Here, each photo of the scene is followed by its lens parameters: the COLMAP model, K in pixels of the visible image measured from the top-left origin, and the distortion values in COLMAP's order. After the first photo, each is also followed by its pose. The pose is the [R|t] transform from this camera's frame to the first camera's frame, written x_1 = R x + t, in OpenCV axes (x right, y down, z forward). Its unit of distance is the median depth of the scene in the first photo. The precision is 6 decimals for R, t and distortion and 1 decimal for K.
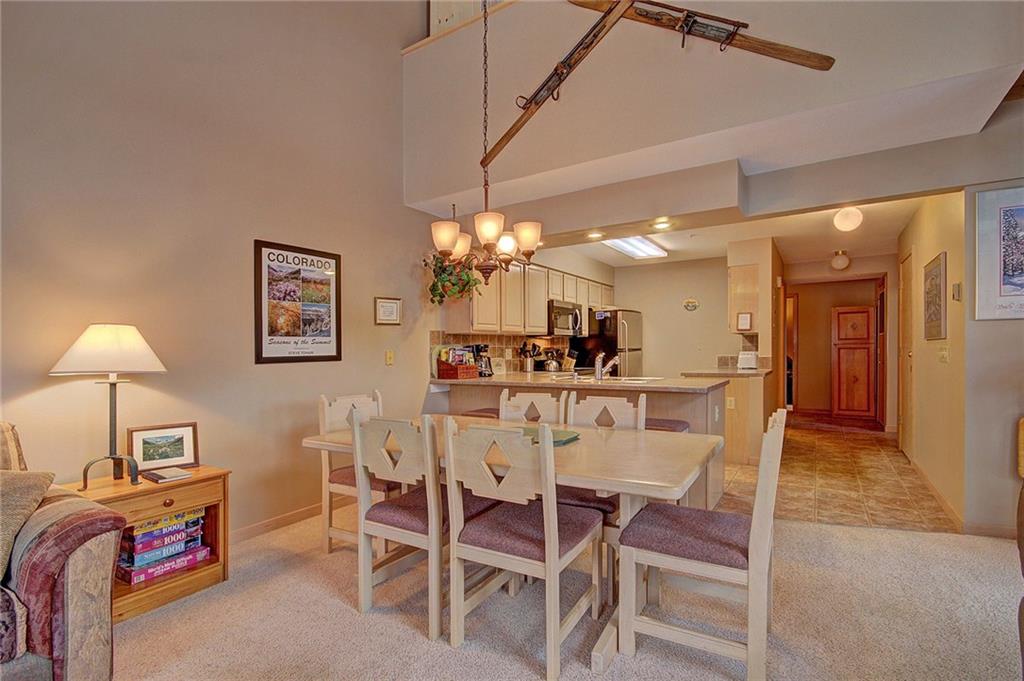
lens RADIAL K [[486.9, 0, 518.9], [0, 486.9, 349.1], [0, 0, 1]] dist [0.003651, -0.007995]
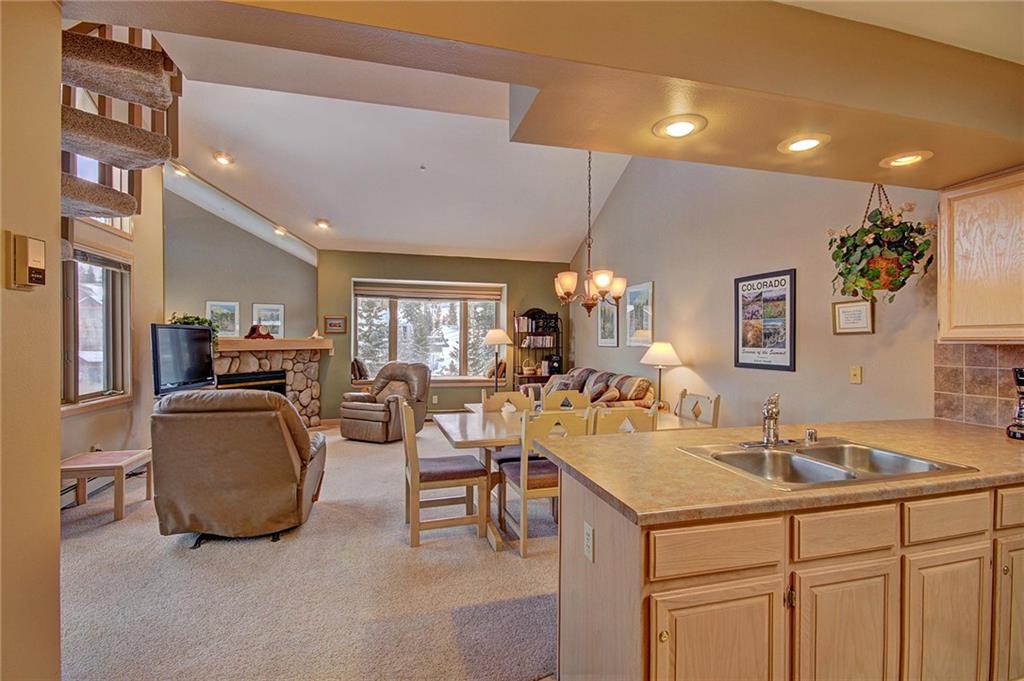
lens RADIAL K [[486.9, 0, 517.9], [0, 486.9, 336.8], [0, 0, 1]] dist [0.003651, -0.007995]
pose [[-0.677792, 0.006851, -0.735222, 0.684951], [0.002138, 0.999971, 0.007347, -0.050768], [0.735251, 0.003408, -0.677787, 1.109044]]
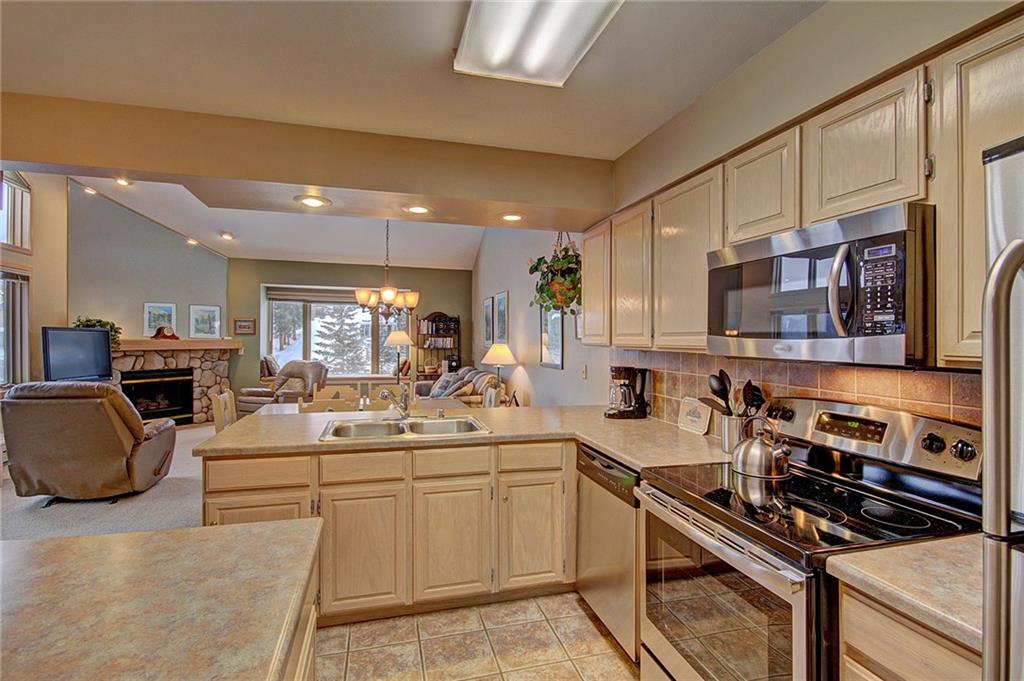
lens RADIAL K [[486.9, 0, 524.0], [0, 486.9, 338.0], [0, 0, 1]] dist [0.003651, -0.007995]
pose [[-0.661402, 0.006034, -0.750008, 0.563989], [-0.002929, 0.999939, 0.010627, -0.061452], [0.750026, 0.009225, -0.661344, 1.536984]]
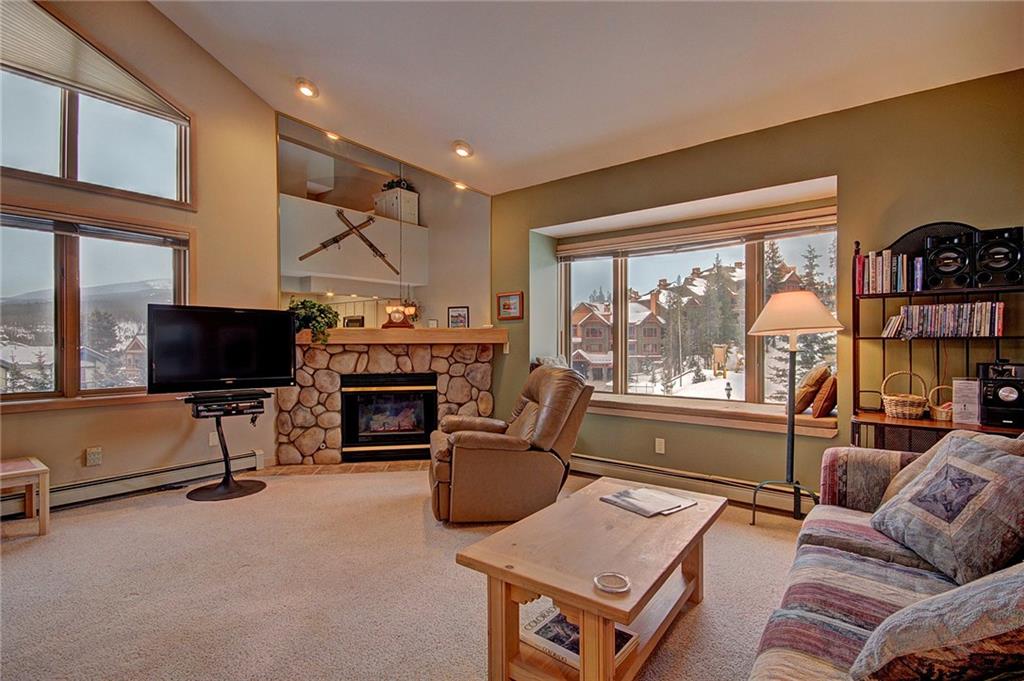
lens RADIAL K [[486.9, 0, 515.6], [0, 486.9, 346.3], [0, 0, 1]] dist [0.003651, -0.007995]
pose [[-0.995172, 0.012665, 0.097322, -0.274476], [0.013219, 0.999900, 0.005052, 0.005051], [-0.097248, 0.006314, -0.995240, 0.562158]]
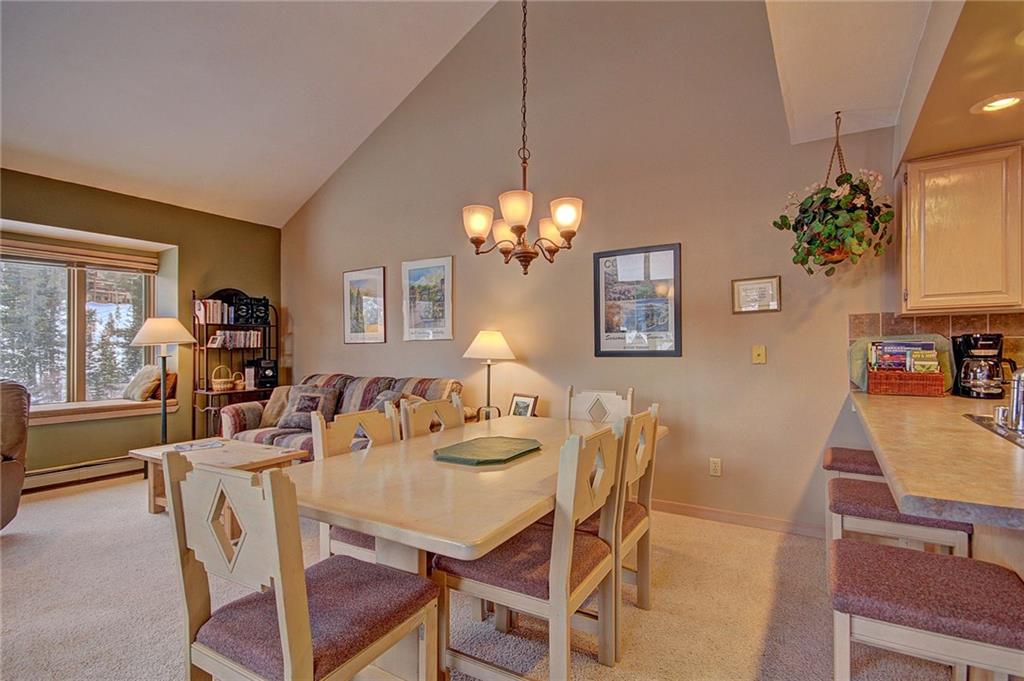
lens RADIAL K [[486.9, 0, 520.0], [0, 486.9, 344.6], [0, 0, 1]] dist [0.003651, -0.007995]
pose [[0.010895, 0.007727, -0.999911, 0.495531], [0.008978, 0.999929, 0.007825, -0.007292], [0.999900, -0.009062, 0.010825, 0.595056]]
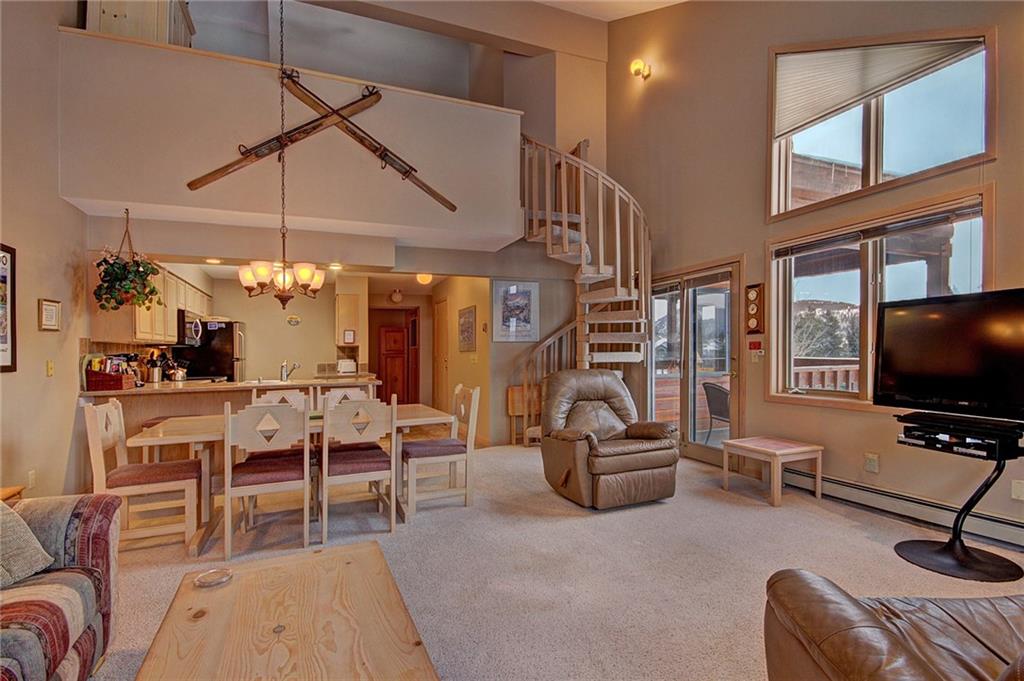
lens RADIAL K [[486.9, 0, 521.9], [0, 486.9, 342.7], [0, 0, 1]] dist [0.003651, -0.007995]
pose [[0.569243, 0.020407, 0.821916, -0.487832], [0.008875, 0.999481, -0.030963, 0.006635], [-0.822122, 0.024920, 0.568766, -0.193079]]
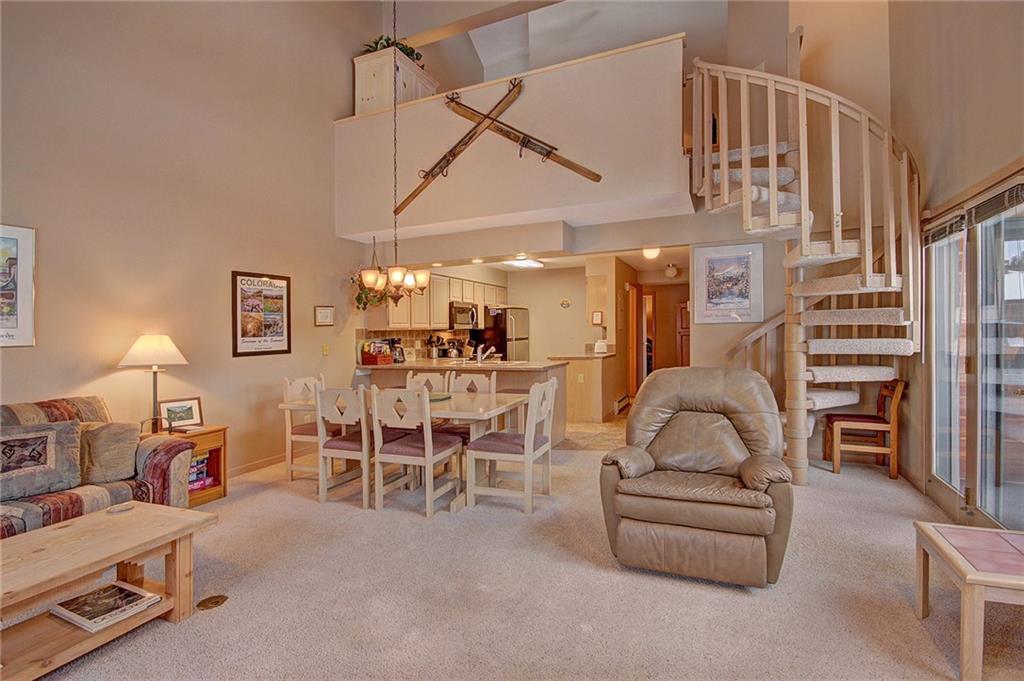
lens RADIAL K [[486.9, 0, 514.1], [0, 486.9, 323.8], [0, 0, 1]] dist [0.003651, -0.007995]
pose [[0.988488, -0.006490, 0.151161, 0.046439], [0.009433, 0.999779, -0.018763, -0.024477], [-0.151006, 0.019973, 0.988331, -0.405662]]
